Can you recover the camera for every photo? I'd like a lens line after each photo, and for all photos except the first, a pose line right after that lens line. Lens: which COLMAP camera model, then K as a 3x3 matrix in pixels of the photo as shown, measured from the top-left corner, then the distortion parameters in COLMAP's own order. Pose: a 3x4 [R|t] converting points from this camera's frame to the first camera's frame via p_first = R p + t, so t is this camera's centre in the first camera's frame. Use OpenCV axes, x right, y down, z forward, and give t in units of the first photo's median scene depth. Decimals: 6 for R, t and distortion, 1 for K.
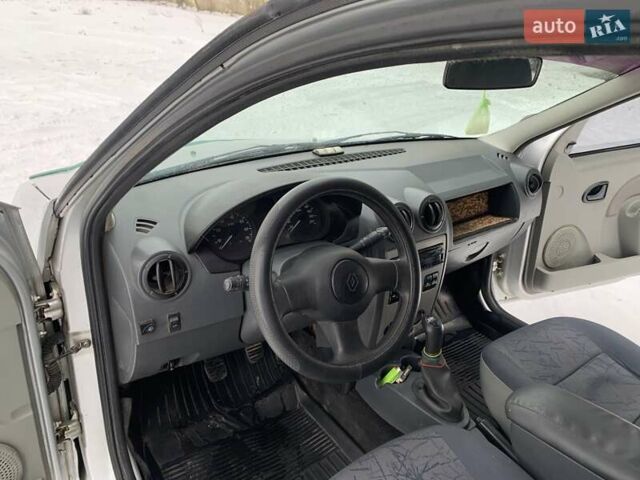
lens RADIAL K [[482.4, 0, 320.1], [0, 482.4, 226.0], [0, 0, 1]] dist [0.029994, -0.004224]
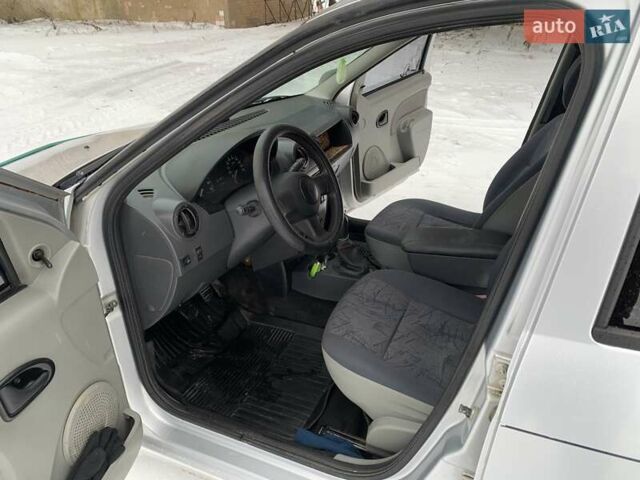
lens RADIAL K [[482.4, 0, 320.1], [0, 482.4, 226.0], [0, 0, 1]] dist [0.029994, -0.004224]
pose [[0.861270, -0.283517, 0.421702, -0.360269], [0.265221, 0.958685, 0.102861, 0.048905], [-0.433442, 0.023253, 0.900881, -0.234376]]
